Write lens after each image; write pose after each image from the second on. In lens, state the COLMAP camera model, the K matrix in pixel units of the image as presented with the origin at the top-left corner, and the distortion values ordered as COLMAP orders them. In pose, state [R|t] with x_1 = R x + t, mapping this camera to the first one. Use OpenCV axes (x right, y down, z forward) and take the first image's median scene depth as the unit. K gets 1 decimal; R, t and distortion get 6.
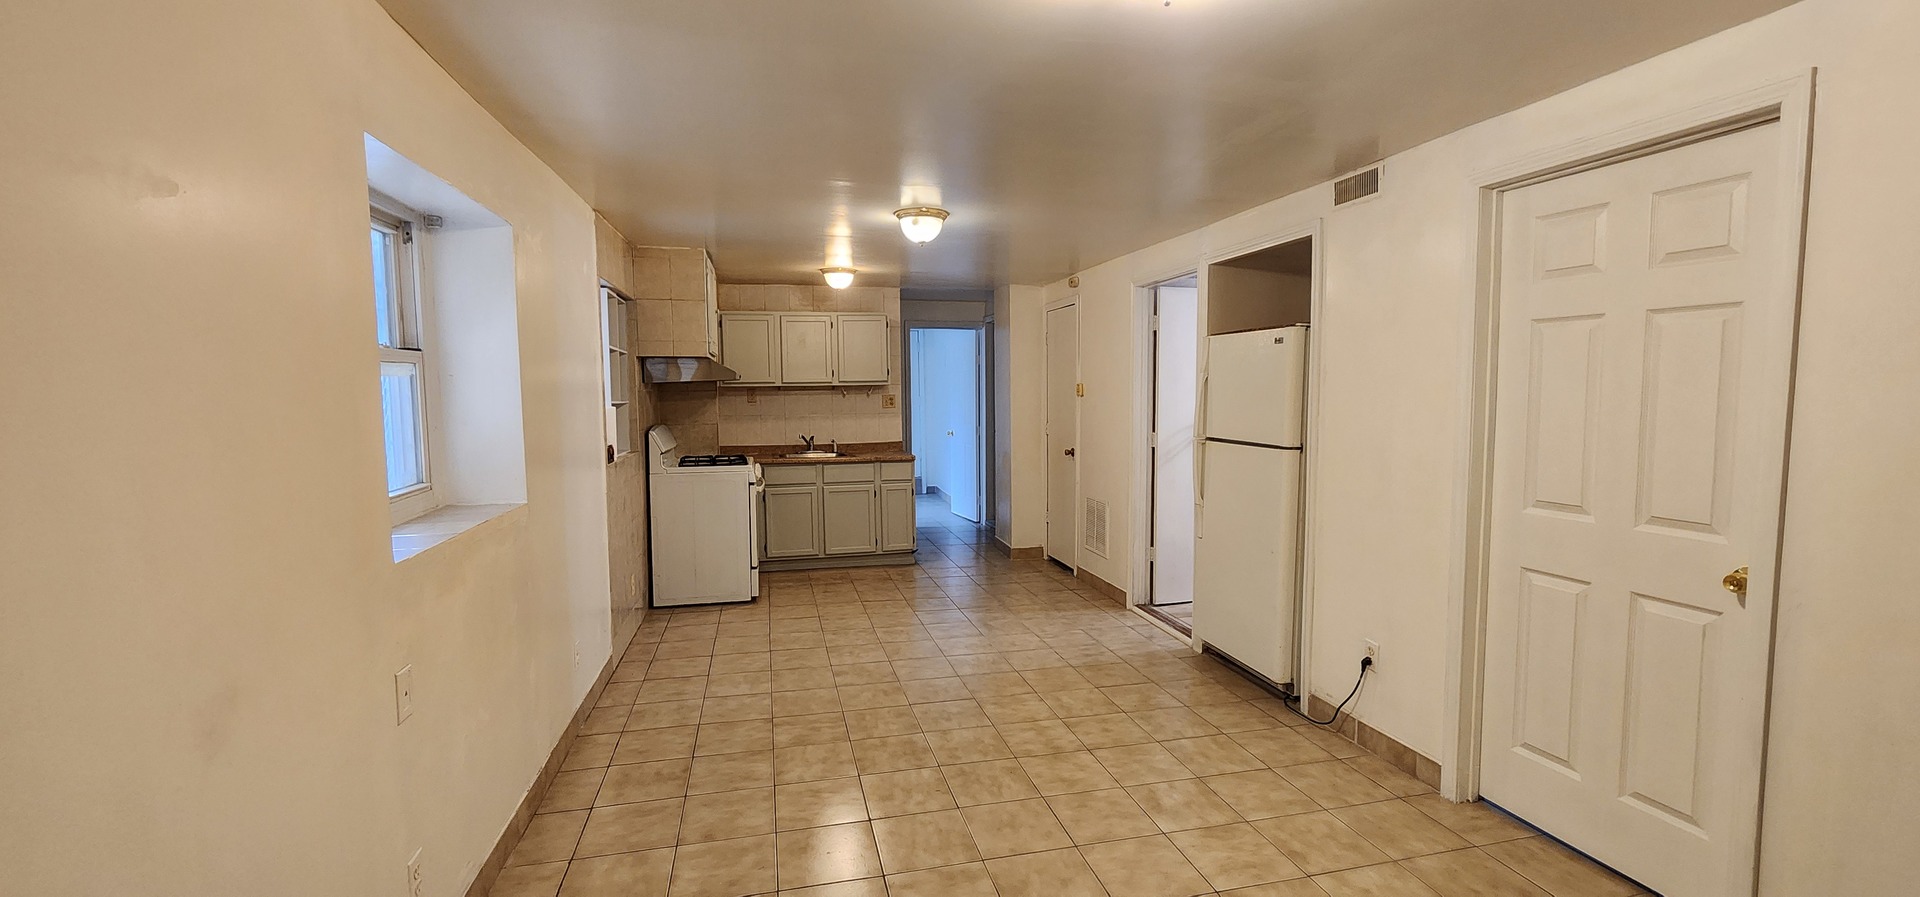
lens RADIAL K [[789.1, 0, 960.0], [0, 789.1, 448.5], [0, 0, 1]] dist [-0.000046, 0.000035]
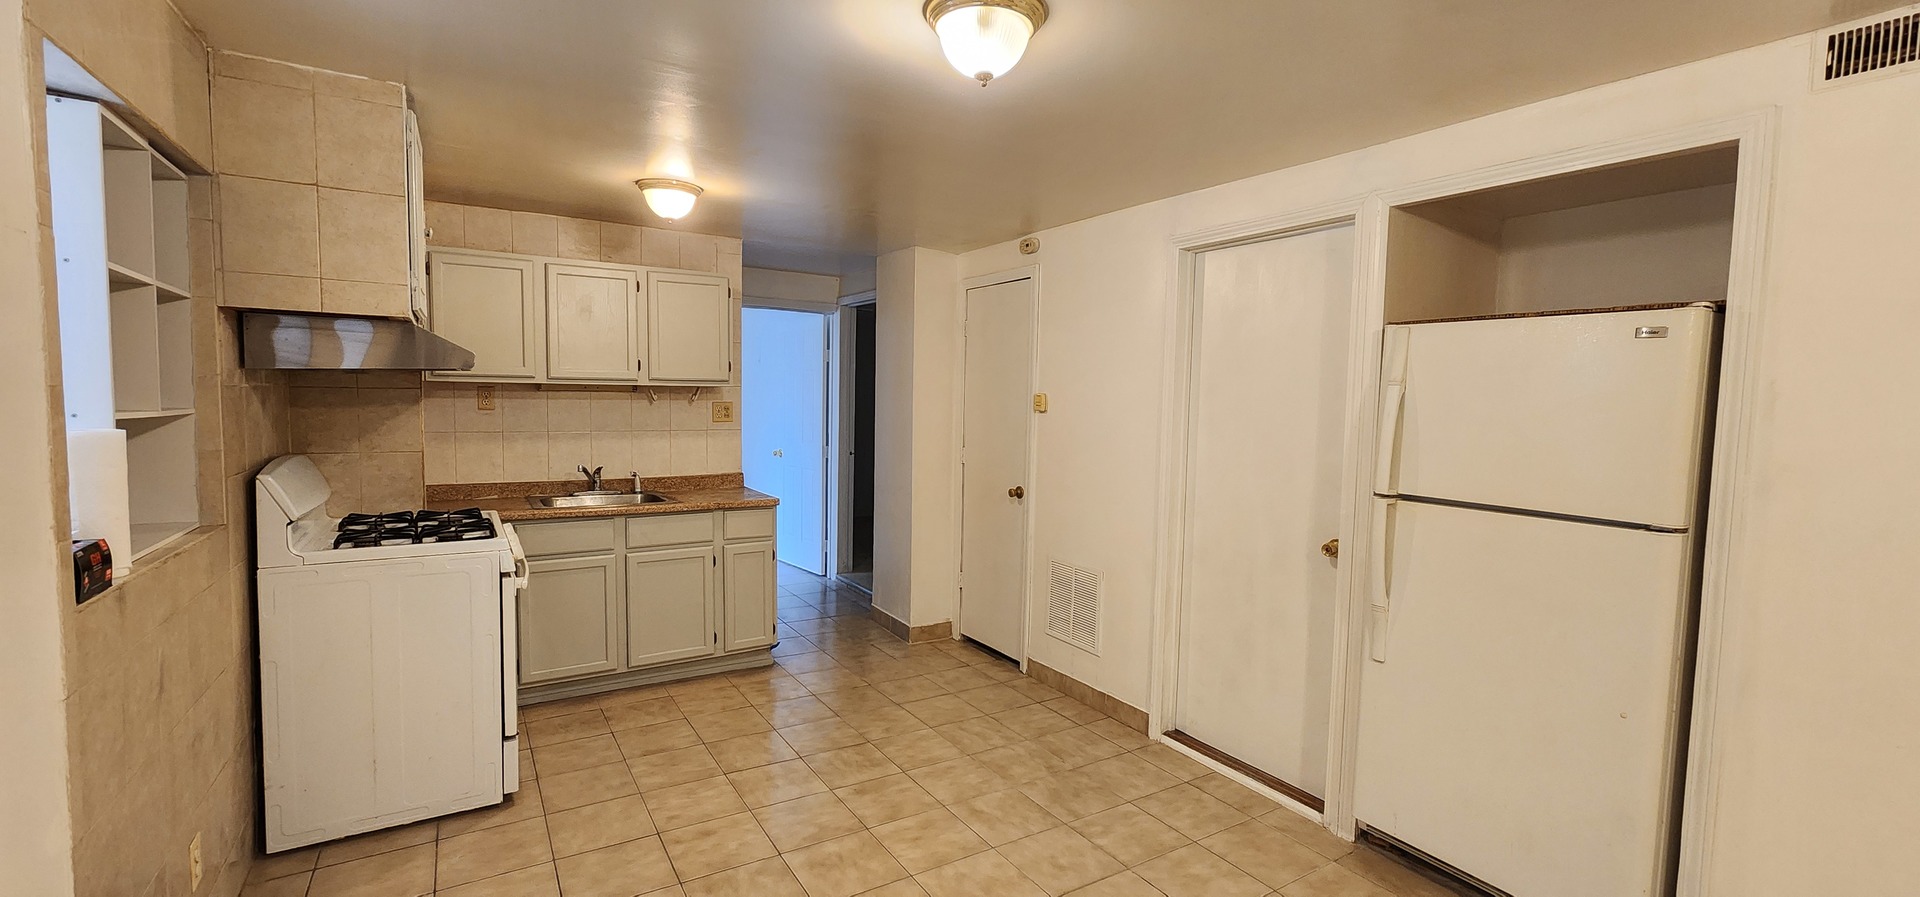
lens RADIAL K [[789.1, 0, 960.0], [0, 789.1, 448.5], [0, 0, 1]] dist [-0.000046, 0.000035]
pose [[0.947854, 0.004950, 0.318665, -0.129750], [-0.002979, 0.999973, -0.006673, -0.029608], [-0.318690, 0.005376, 0.947844, 0.368881]]
